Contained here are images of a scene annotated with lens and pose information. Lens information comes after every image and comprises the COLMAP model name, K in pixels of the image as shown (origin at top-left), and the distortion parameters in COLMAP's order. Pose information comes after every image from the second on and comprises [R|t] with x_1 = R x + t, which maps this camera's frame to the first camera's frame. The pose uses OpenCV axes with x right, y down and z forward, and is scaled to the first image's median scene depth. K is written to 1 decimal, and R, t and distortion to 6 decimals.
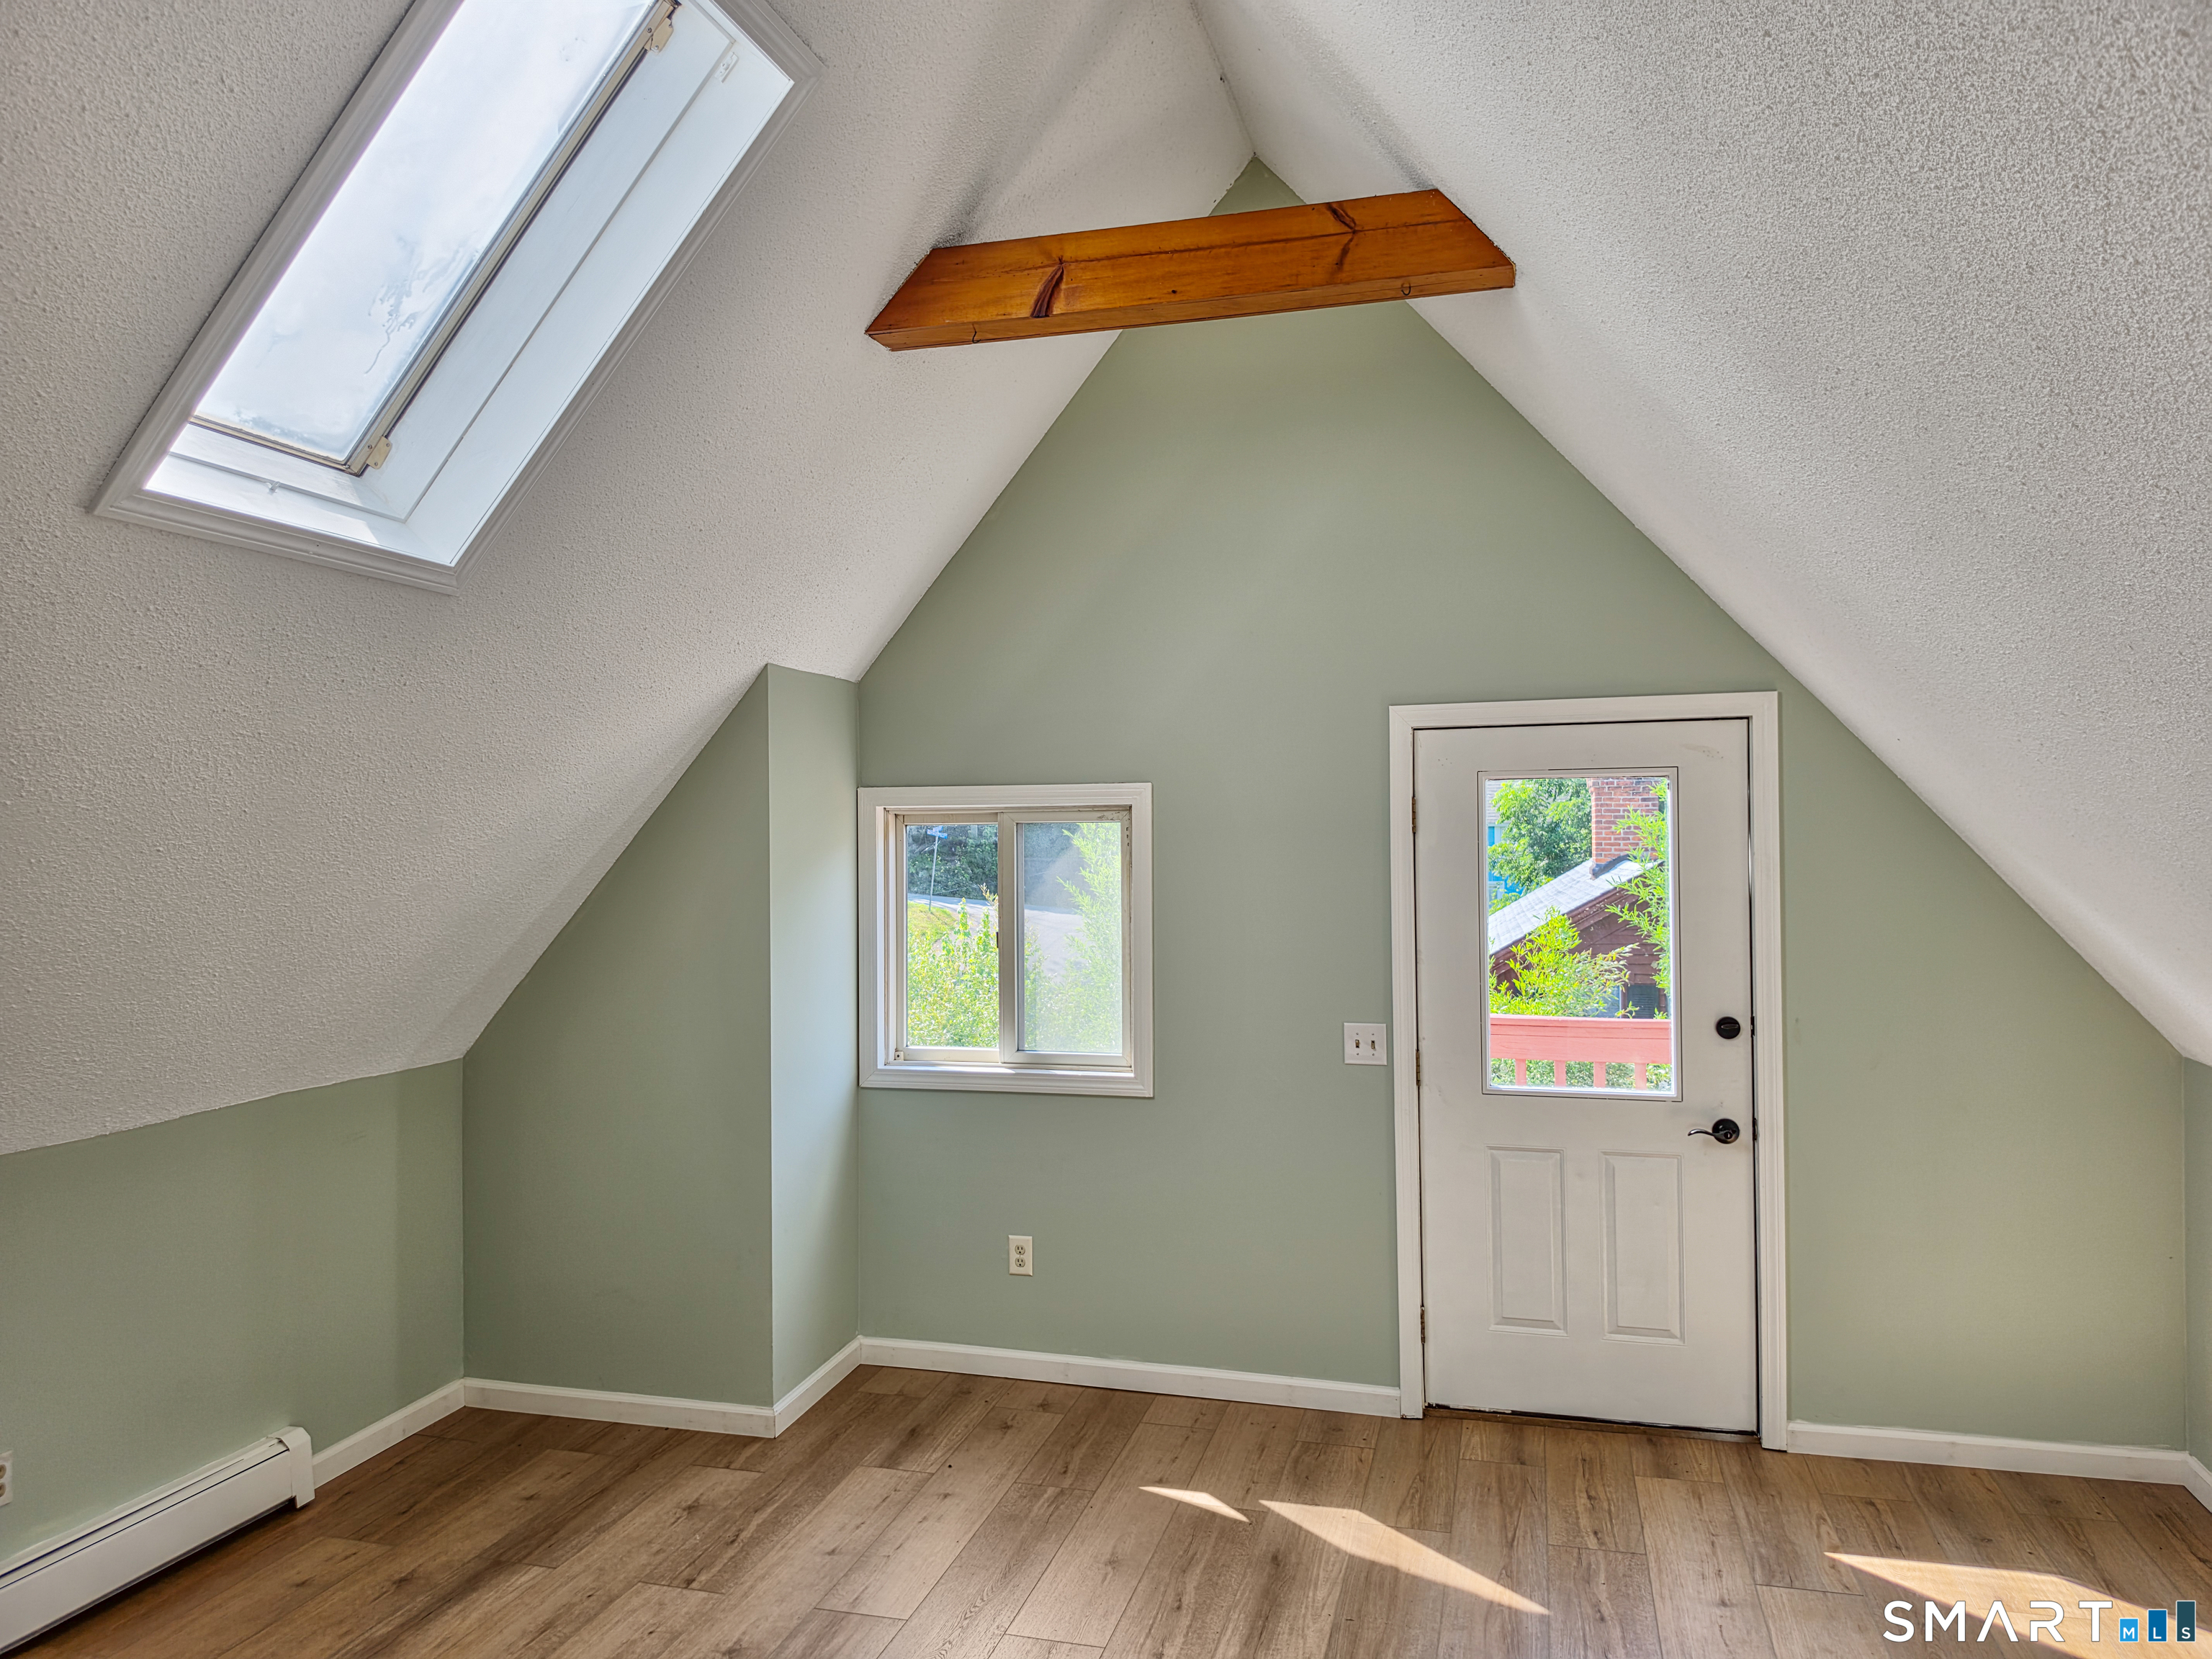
lens RADIAL K [[1631.5, 0, 1077.5], [0, 1631.5, 825.1], [0, 0, 1]] dist [0.147488, -0.228433]
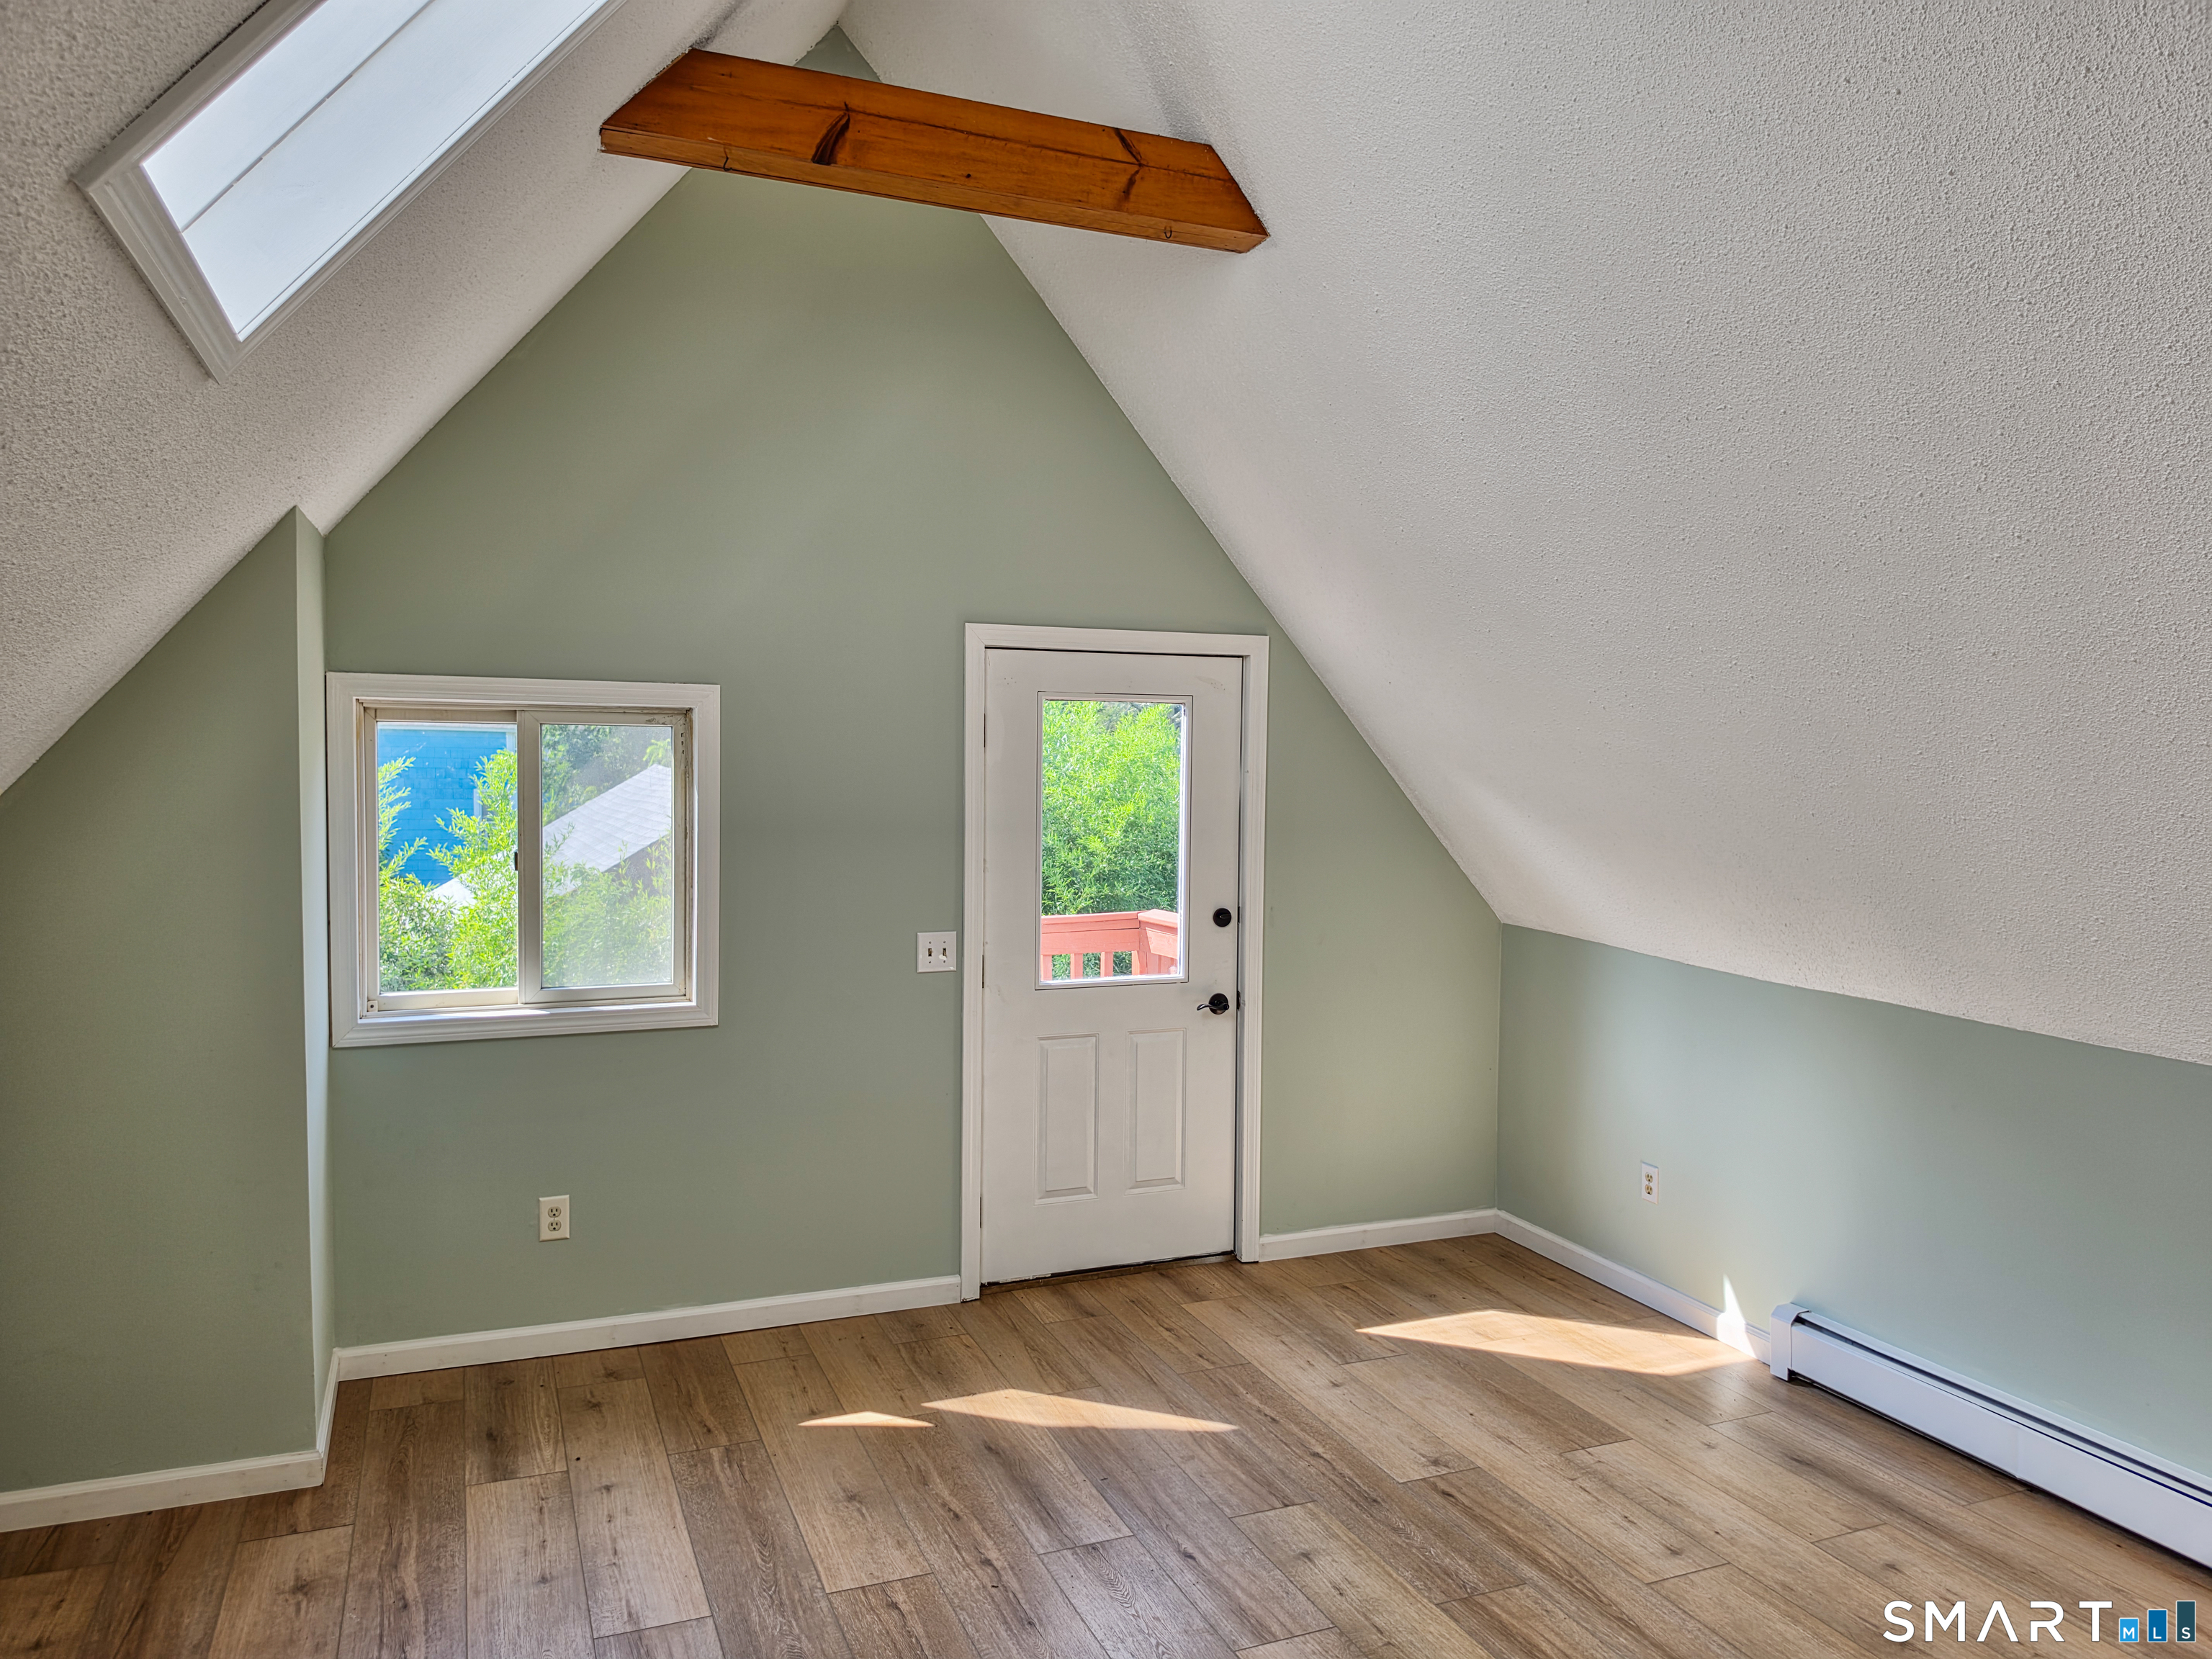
lens RADIAL K [[1631.5, 0, 1077.5], [0, 1631.5, 825.1], [0, 0, 1]] dist [0.147488, -0.228433]
pose [[0.766782, -0.008775, 0.641848, -0.435067], [-0.025297, 0.998717, 0.043875, 0.007361], [-0.641409, -0.049880, 0.765576, 0.174427]]
